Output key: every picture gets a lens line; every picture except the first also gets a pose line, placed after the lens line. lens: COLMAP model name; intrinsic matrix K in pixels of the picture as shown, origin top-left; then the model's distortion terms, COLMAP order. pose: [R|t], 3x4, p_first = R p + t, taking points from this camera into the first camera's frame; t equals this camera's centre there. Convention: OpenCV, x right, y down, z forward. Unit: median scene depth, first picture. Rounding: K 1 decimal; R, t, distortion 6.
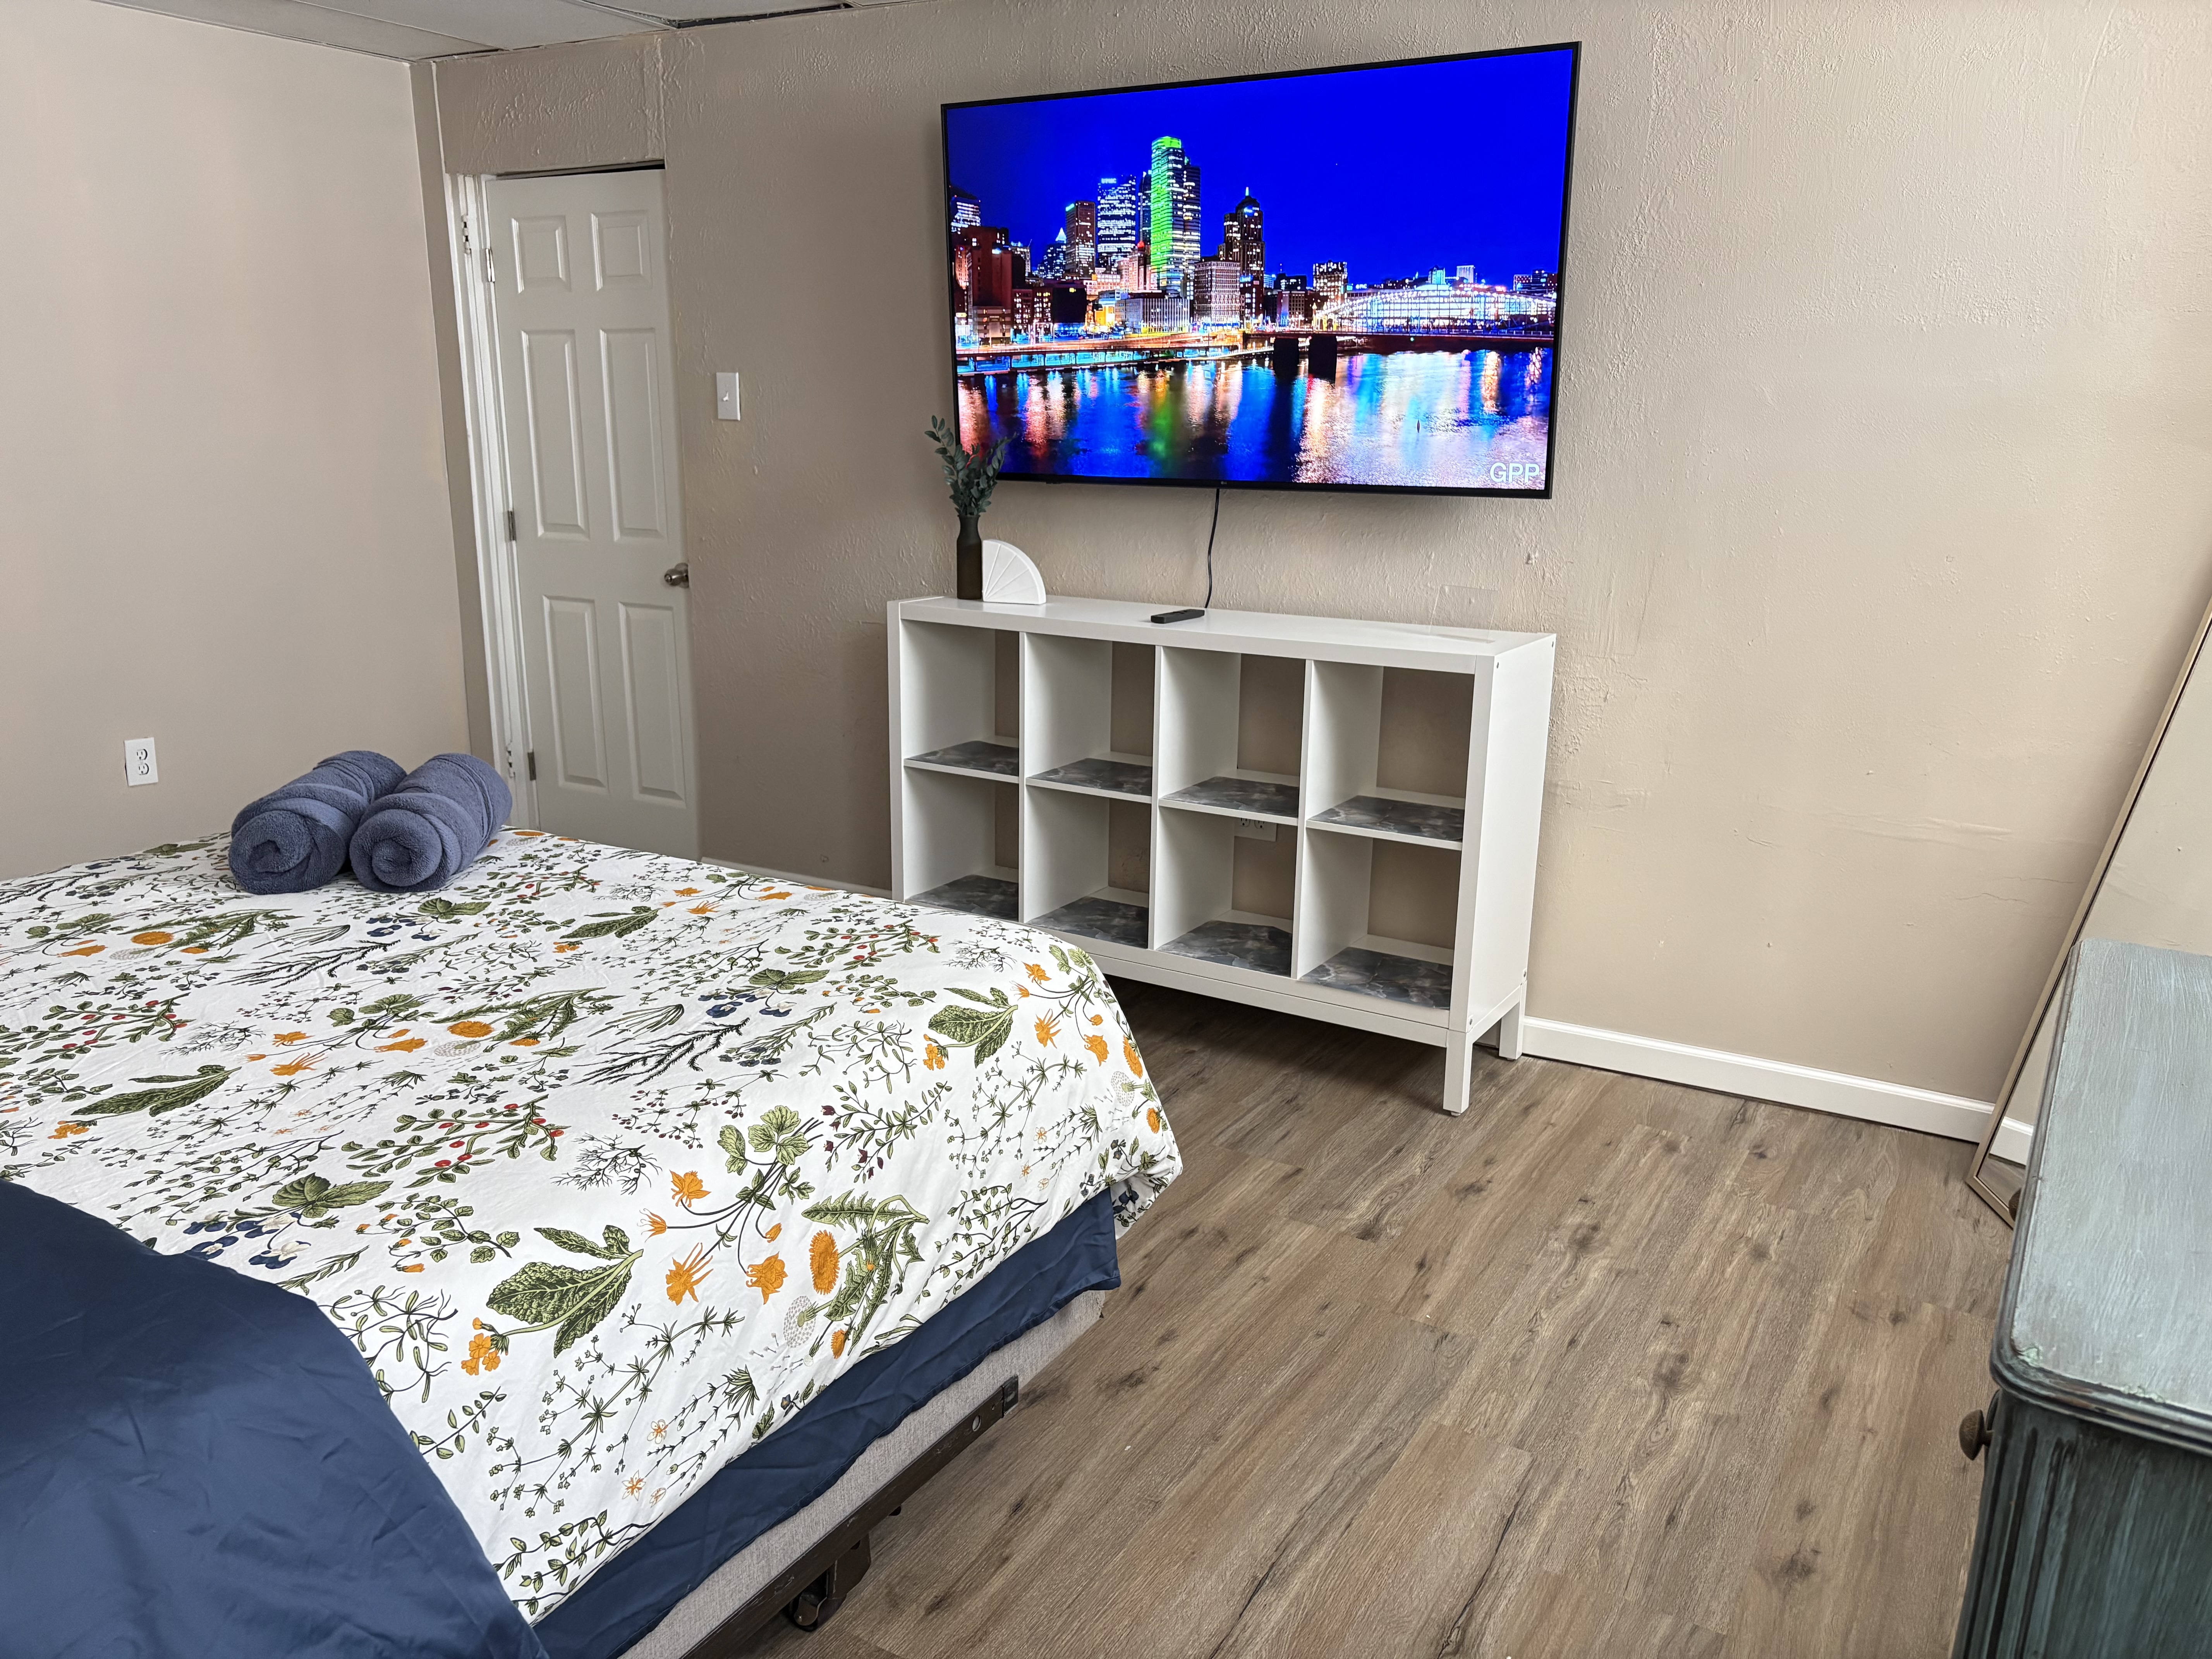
lens RADIAL K [[1661.9, 0, 1099.8], [0, 1661.9, 831.0], [0, 0, 1]] dist [0.053177, -0.057399]
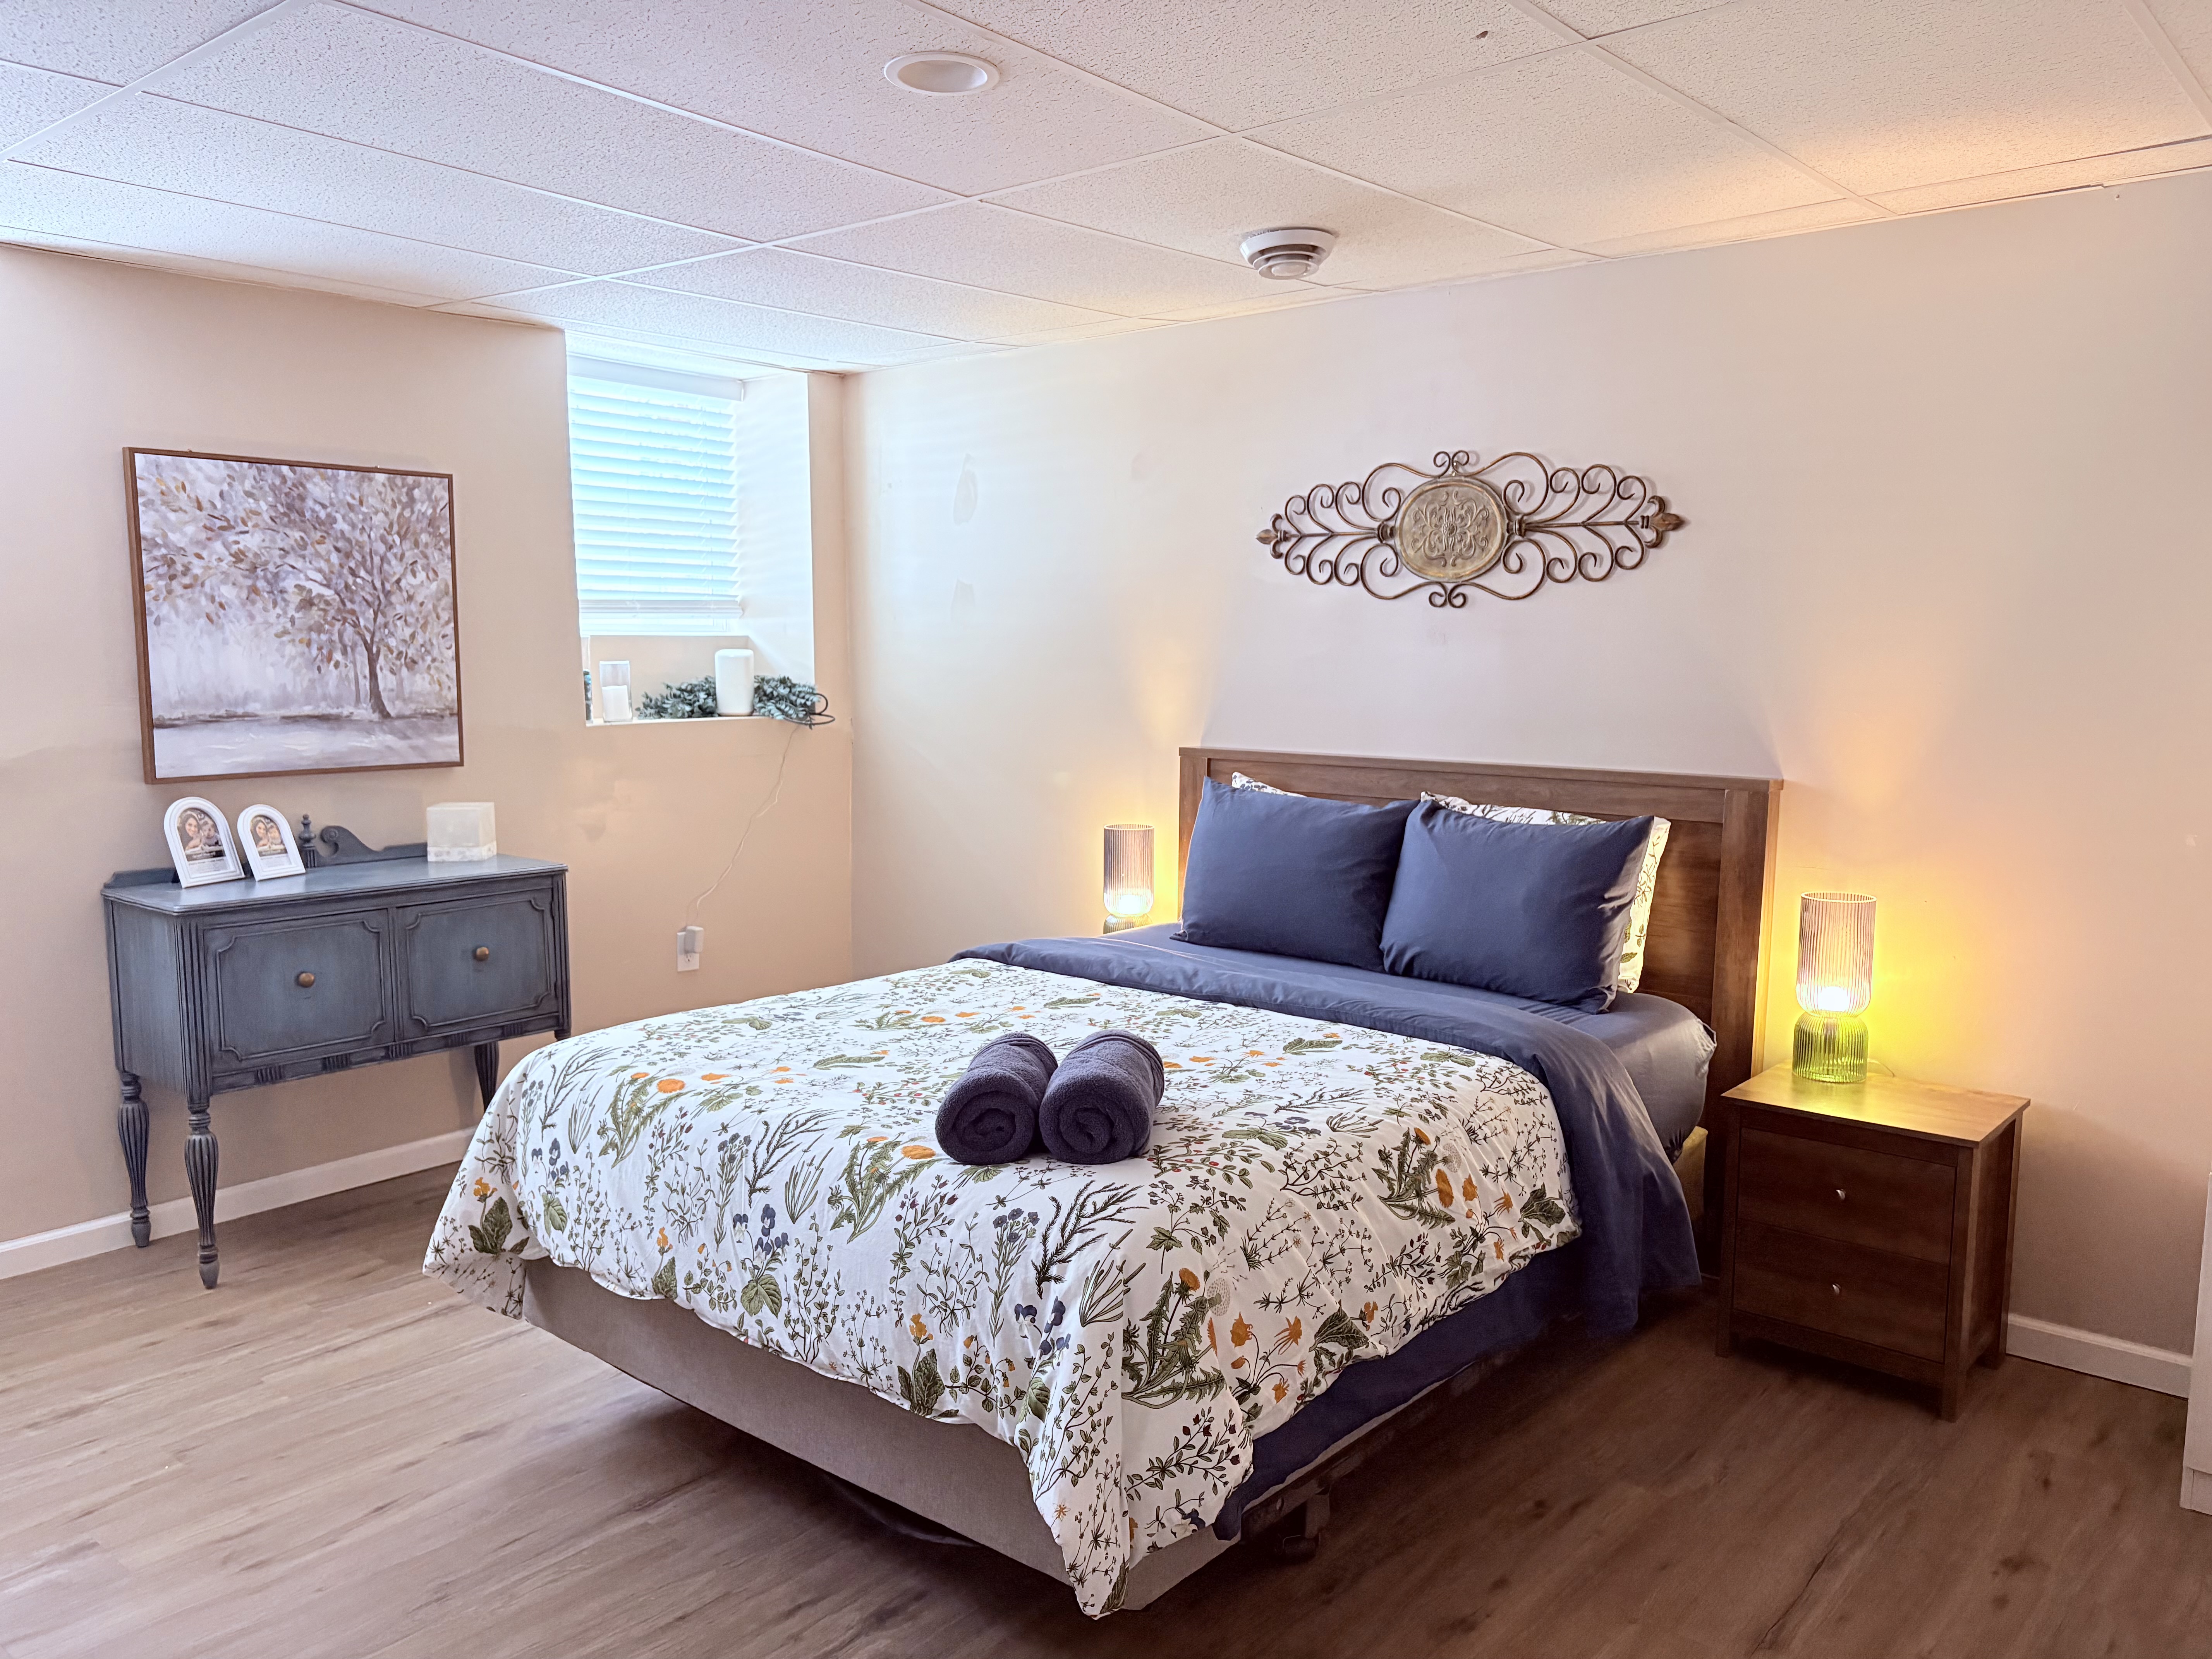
lens RADIAL K [[1661.9, 0, 1110.6], [0, 1661.9, 834.7], [0, 0, 1]] dist [0.053177, -0.057399]
pose [[-0.991537, -0.030280, 0.126244, -0.465880], [0.019850, 0.925625, 0.377921, -0.610937], [-0.128298, 0.377229, -0.917190, 2.140309]]
